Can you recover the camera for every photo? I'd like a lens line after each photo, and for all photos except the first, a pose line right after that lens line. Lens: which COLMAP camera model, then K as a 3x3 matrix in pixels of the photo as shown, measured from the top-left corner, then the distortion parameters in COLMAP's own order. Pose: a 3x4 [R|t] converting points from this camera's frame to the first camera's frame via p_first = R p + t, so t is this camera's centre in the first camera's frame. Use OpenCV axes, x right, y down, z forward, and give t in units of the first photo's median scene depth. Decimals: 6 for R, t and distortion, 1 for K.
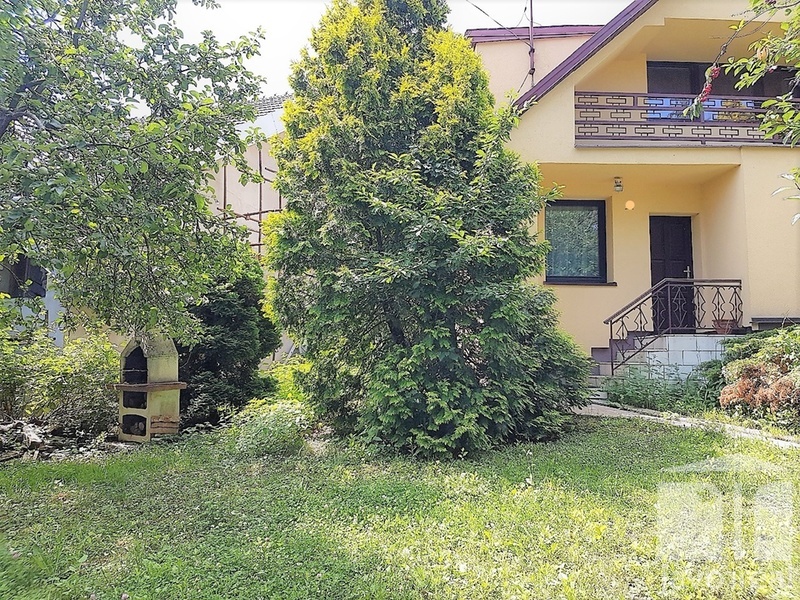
lens RADIAL K [[612.2, 0, 410.3], [0, 612.2, 294.5], [0, 0, 1]] dist [0.179975, -0.318914]
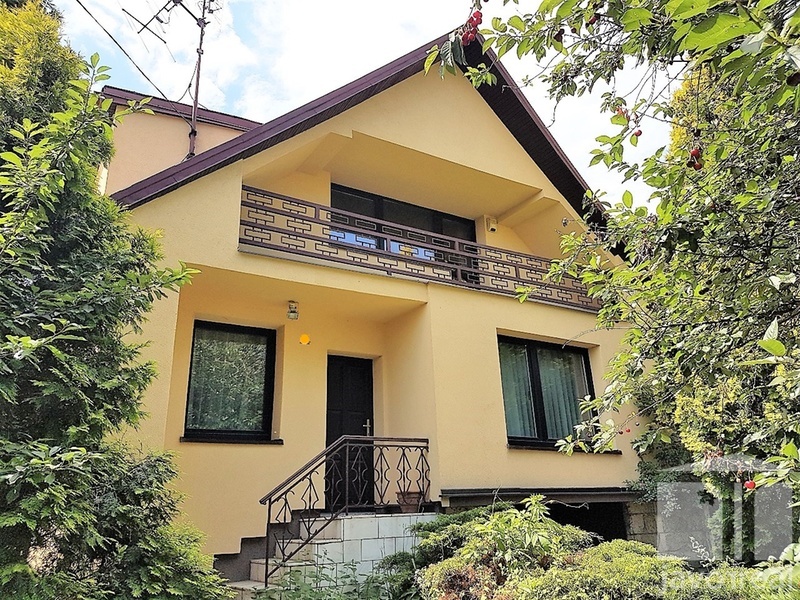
lens RADIAL K [[612.2, 0, 410.3], [0, 612.2, 294.5], [0, 0, 1]] dist [0.179975, -0.318914]
pose [[0.874010, 0.126288, 0.469210, 0.104950], [-0.010952, 0.970510, -0.240813, -0.012008], [-0.485784, 0.205334, 0.849618, 0.288416]]
